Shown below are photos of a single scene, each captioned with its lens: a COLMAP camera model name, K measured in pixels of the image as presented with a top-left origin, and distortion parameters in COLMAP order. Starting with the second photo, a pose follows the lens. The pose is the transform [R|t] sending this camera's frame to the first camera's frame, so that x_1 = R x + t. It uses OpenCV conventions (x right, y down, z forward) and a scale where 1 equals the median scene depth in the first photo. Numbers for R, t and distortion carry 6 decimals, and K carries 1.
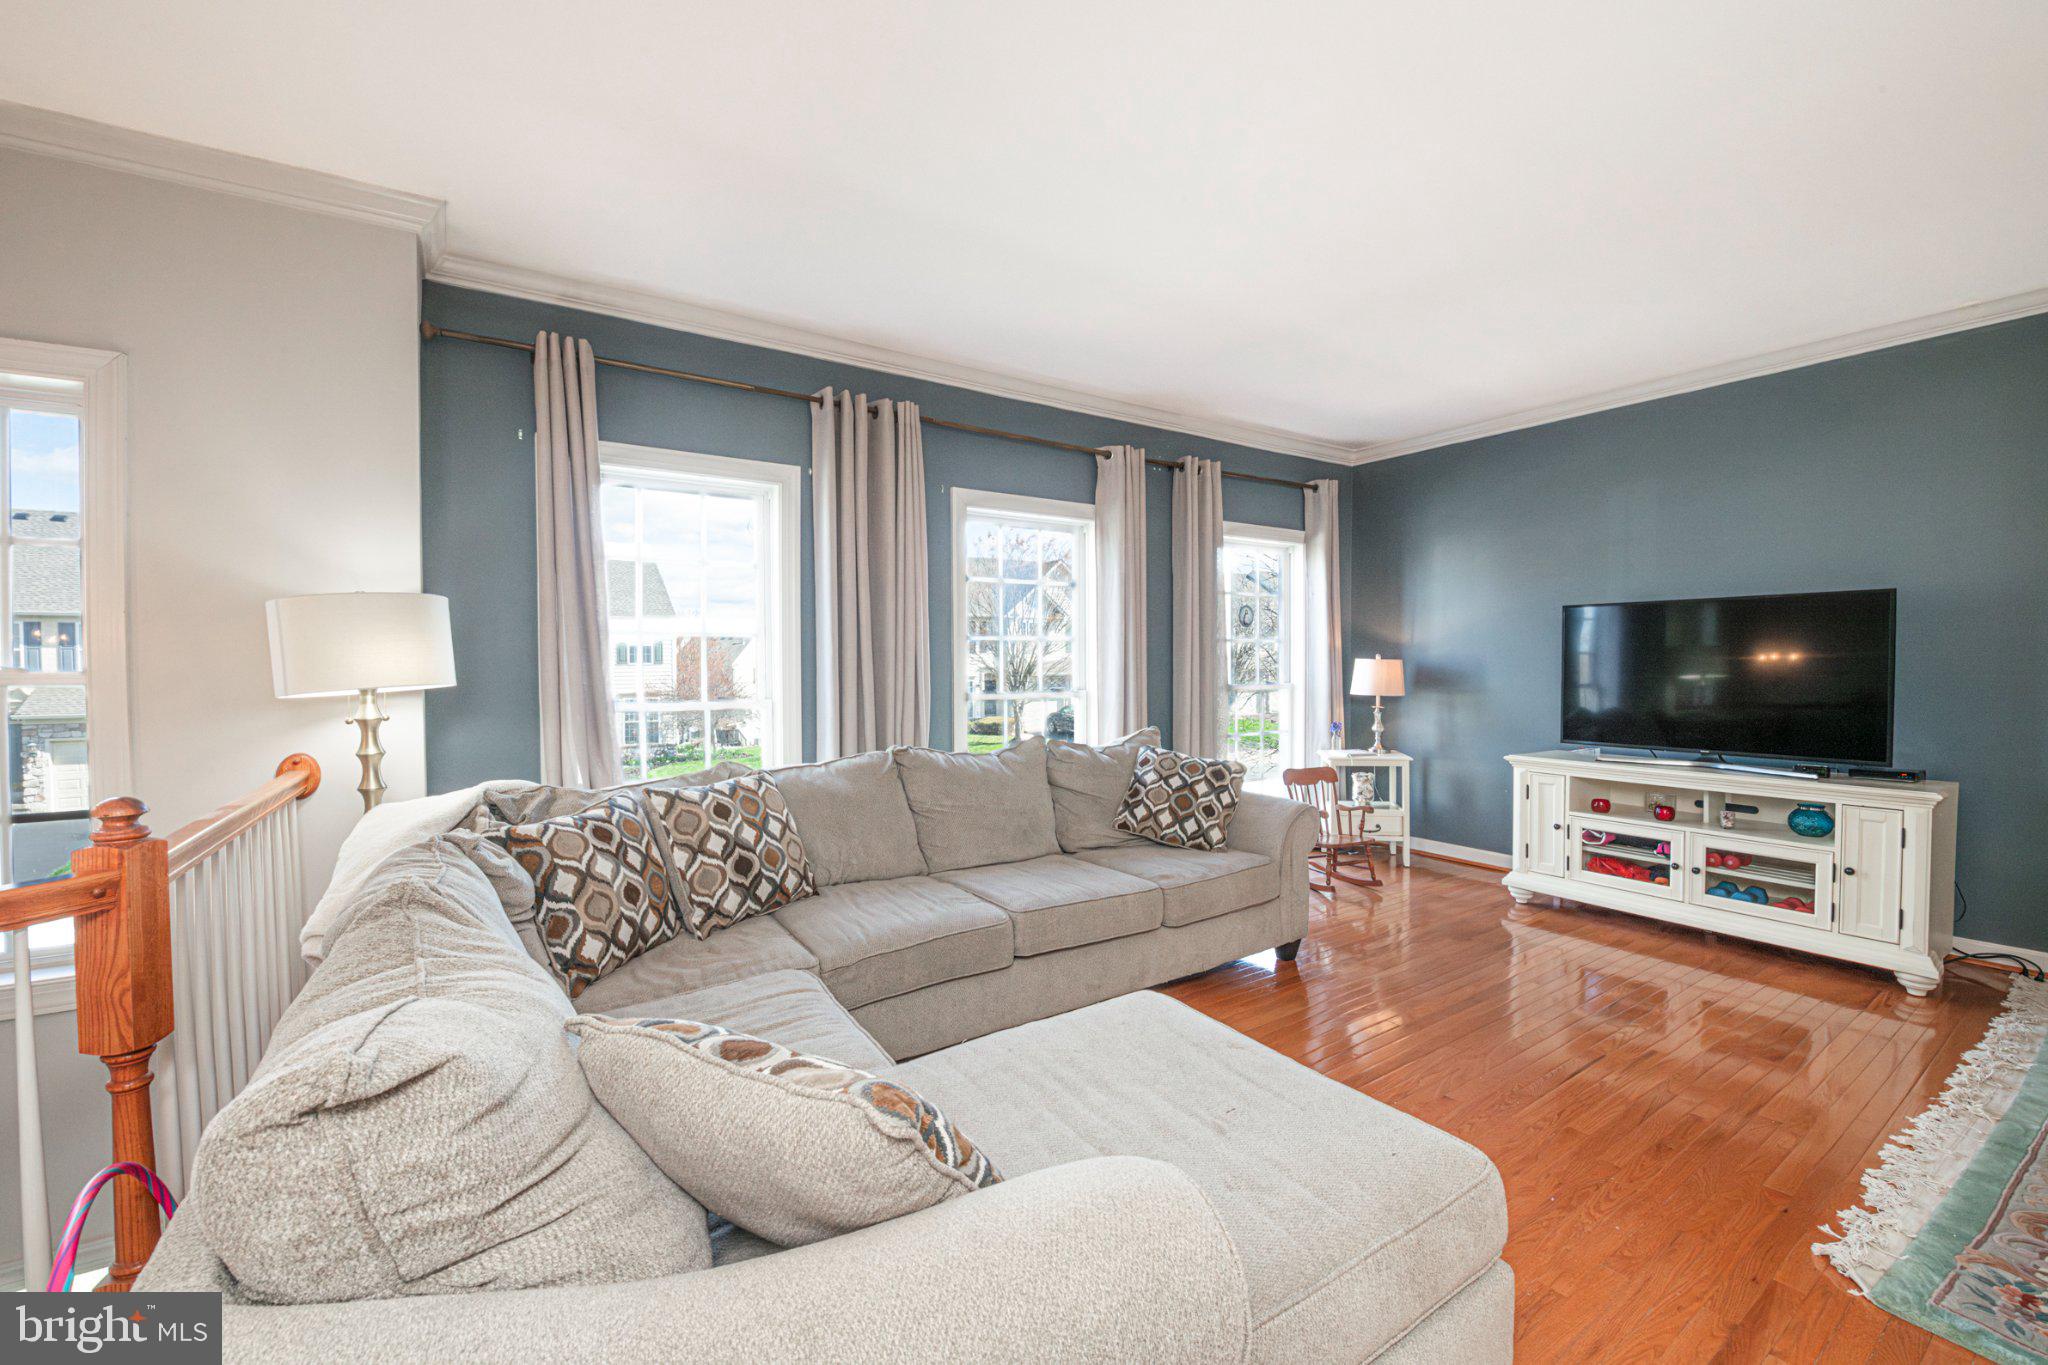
lens RADIAL K [[826.5, 0, 1024.0], [0, 826.5, 682.5], [0, 0, 1]] dist [-0.001345, -0.009658]
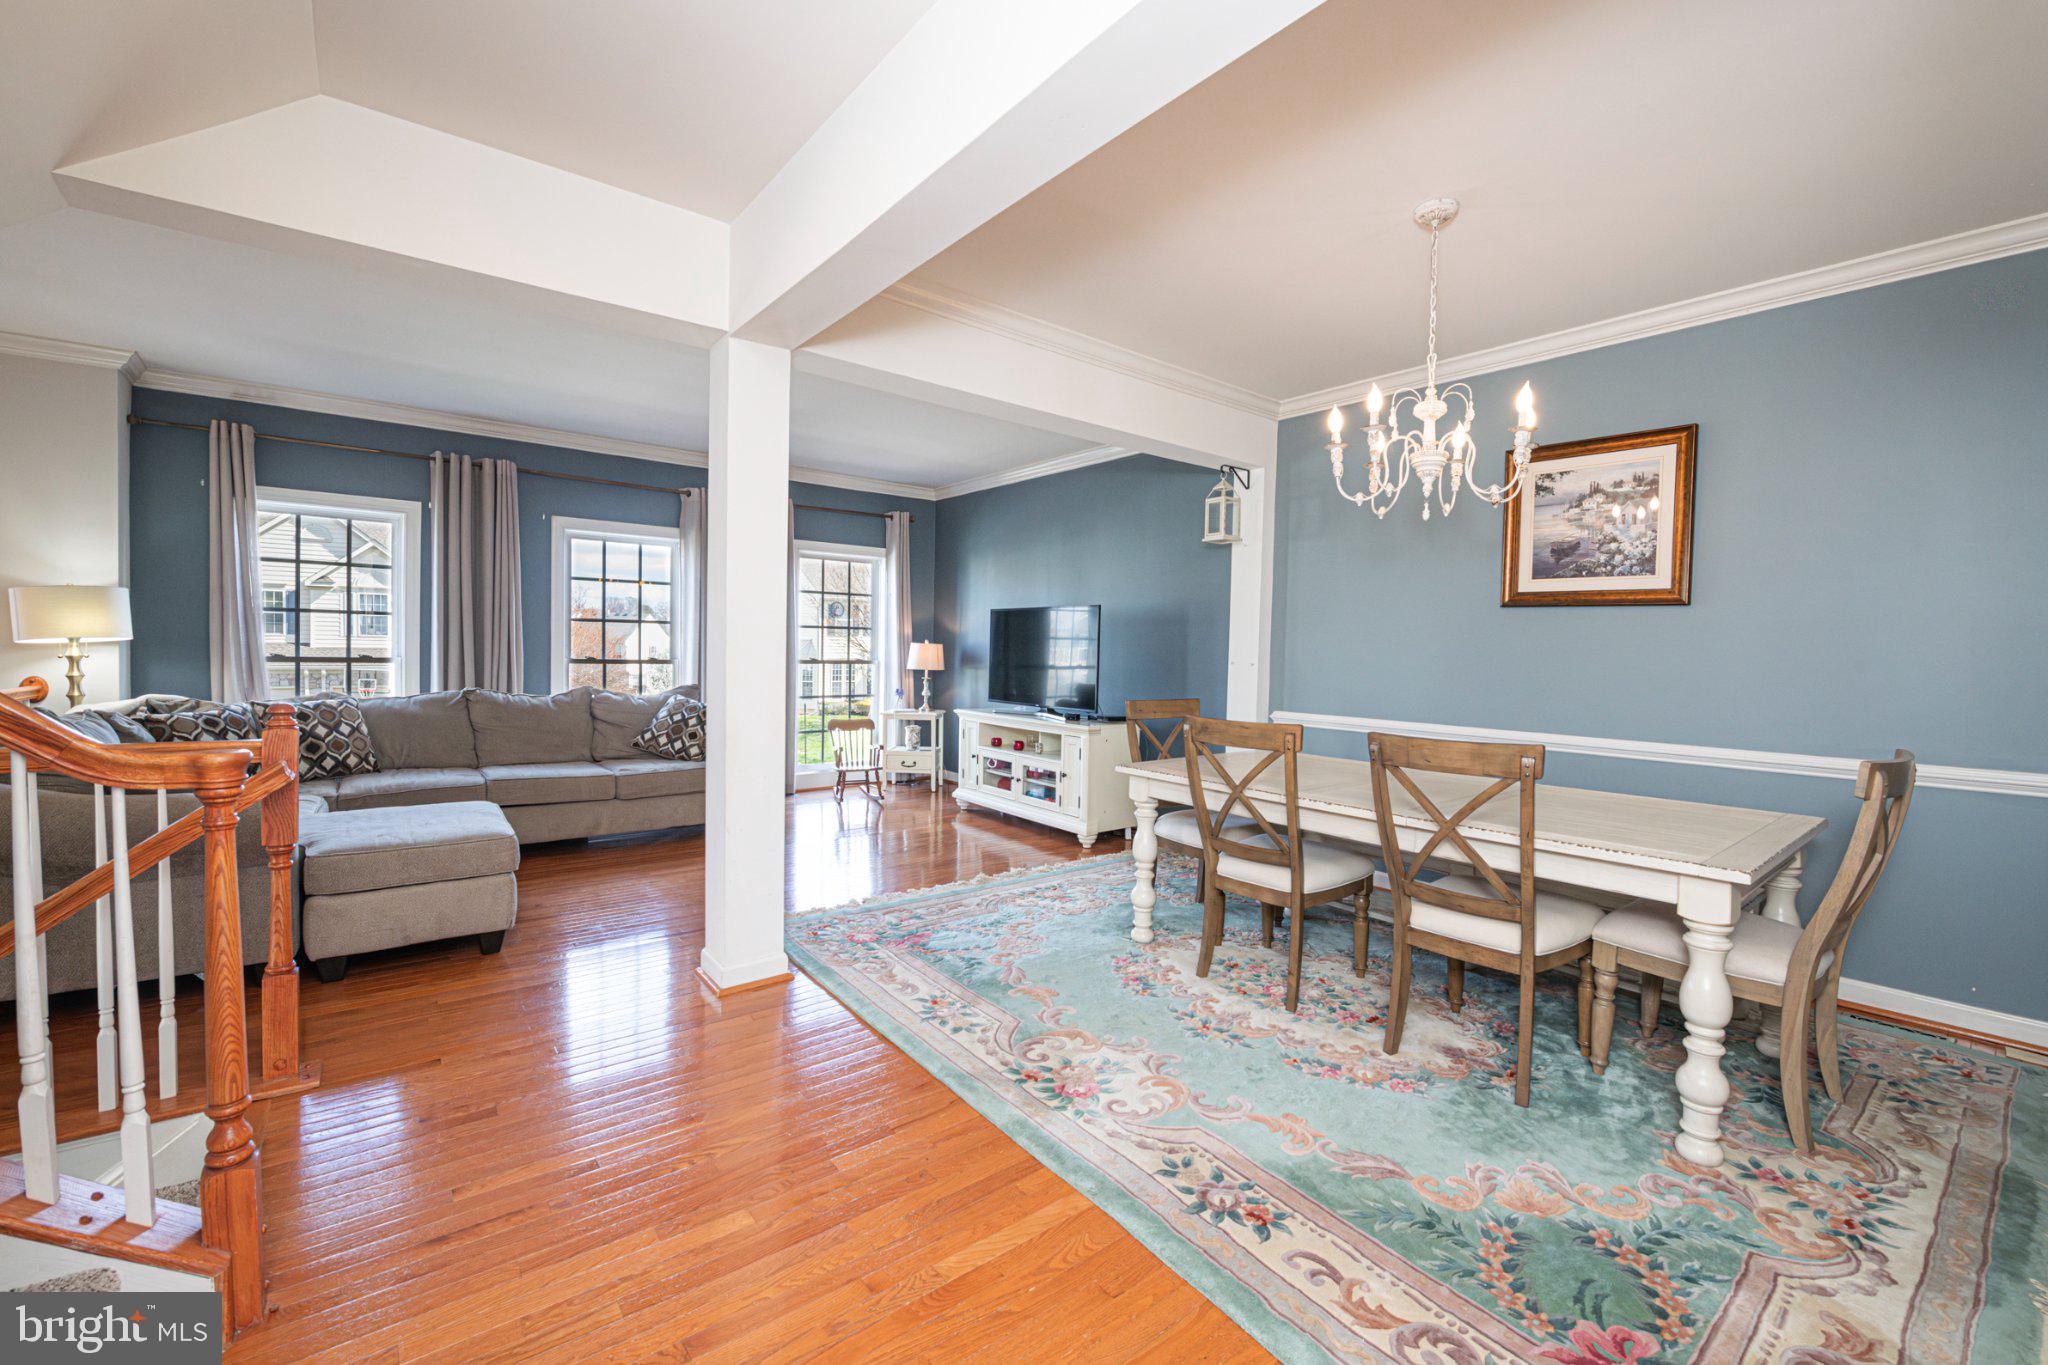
lens RADIAL K [[835.6, 0, 1031.6], [0, 835.6, 678.7], [0, 0, 1]] dist [-0.015033, -0.000540]
pose [[0.995530, 0.021918, 0.091866, 0.699947], [-0.023002, 0.999677, 0.010767, 0.017124], [-0.091600, -0.012832, 0.995713, -0.601733]]
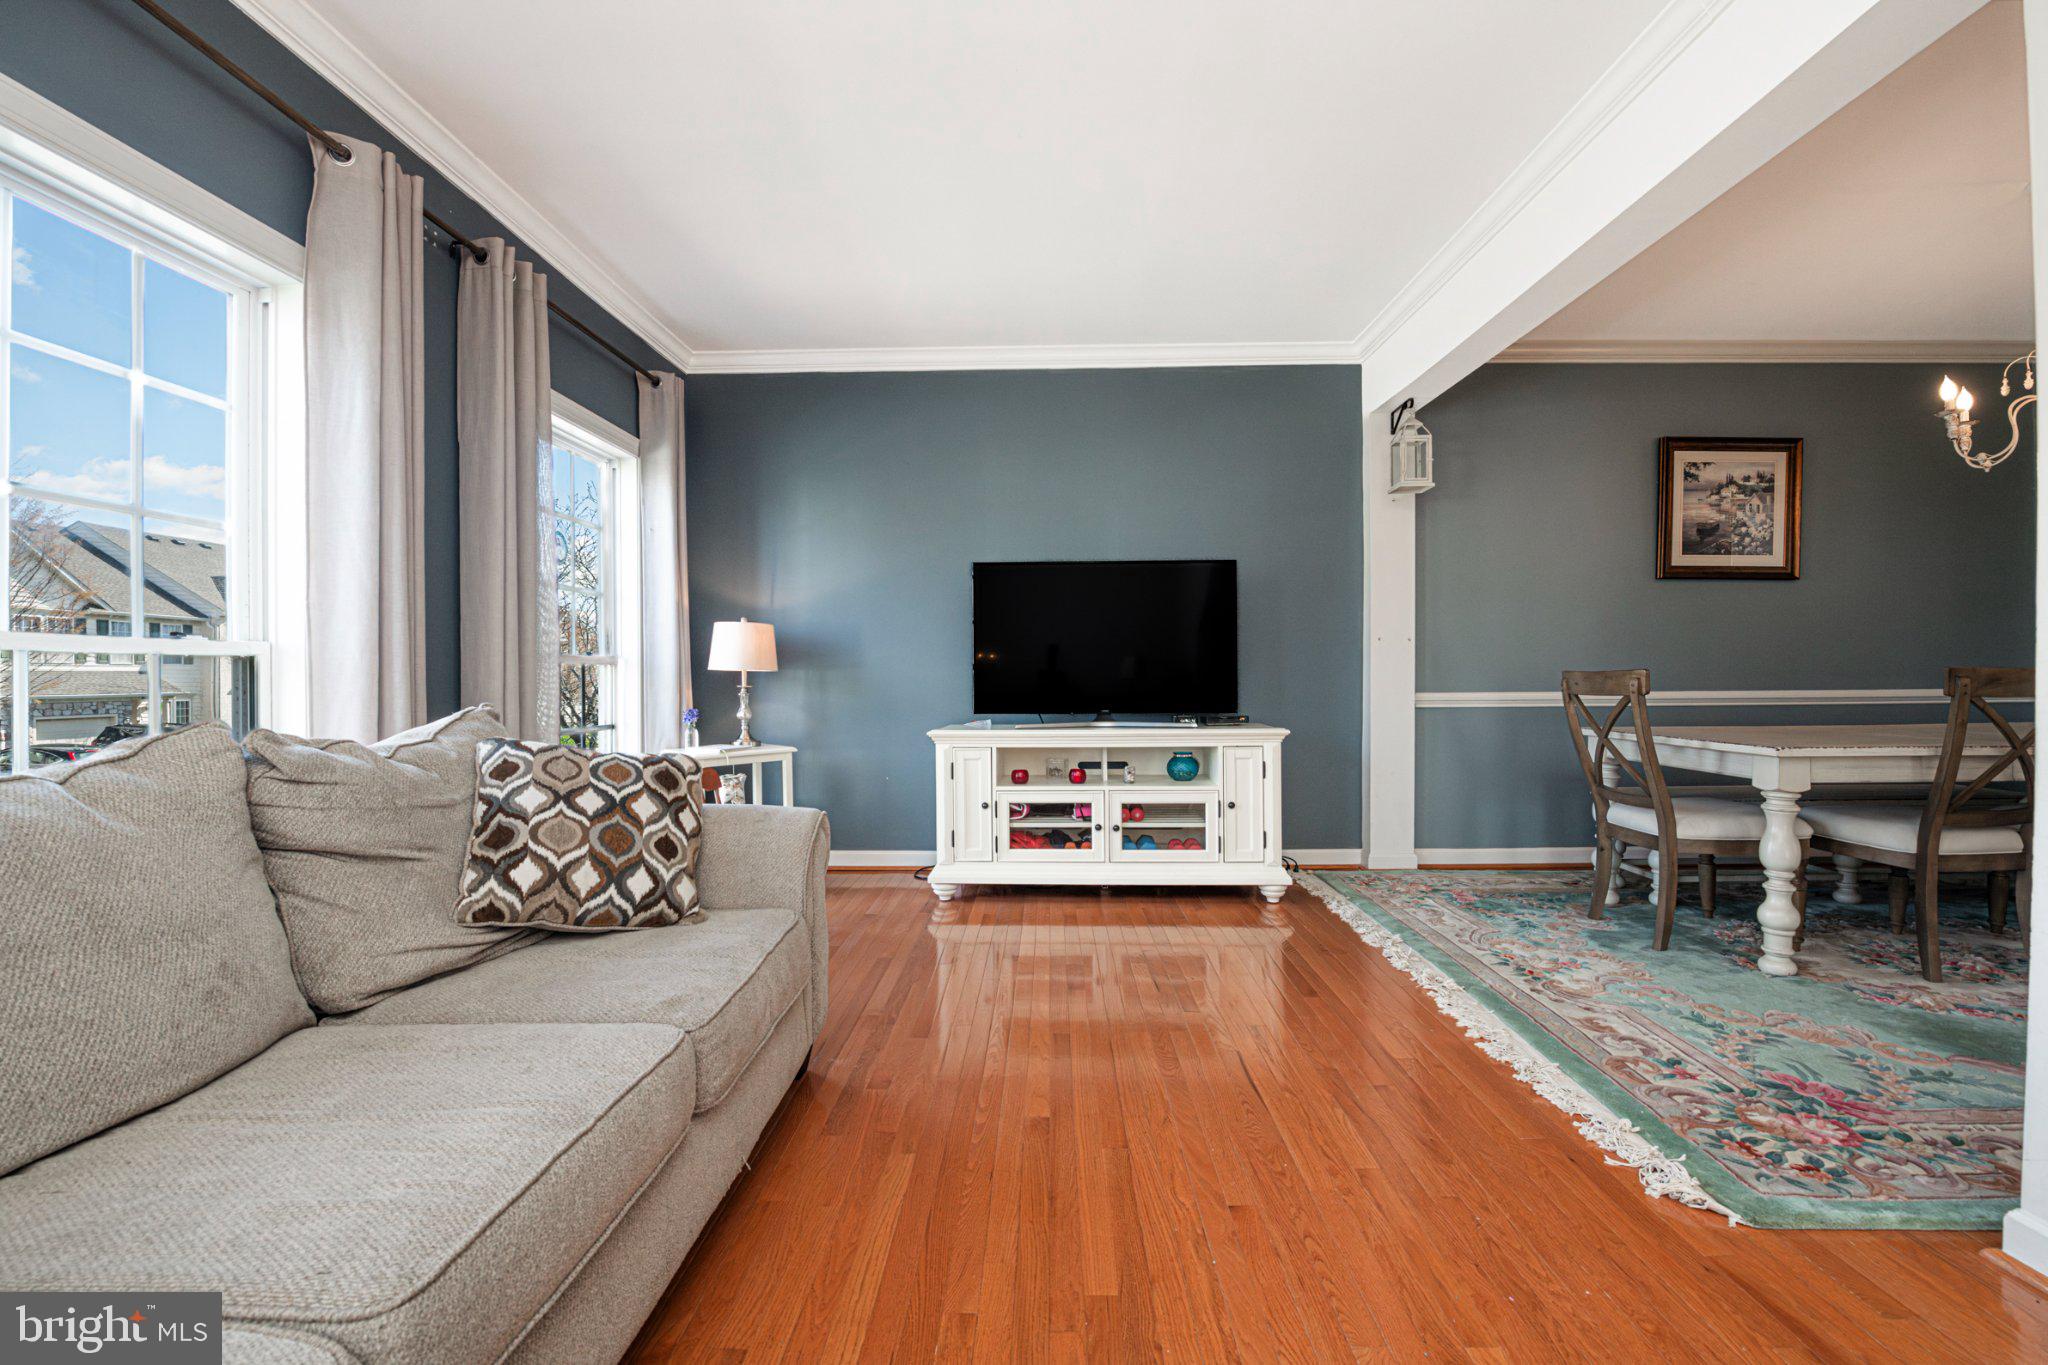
lens RADIAL K [[837.6, 0, 1040.6], [0, 837.6, 680.5], [0, 0, 1]] dist [-0.020292, -0.000159]
pose [[0.567460, -0.002003, 0.823399, -0.075377], [0.025364, 0.999565, -0.015048, 0.062491], [-0.823010, 0.029424, 0.567264, 0.495992]]
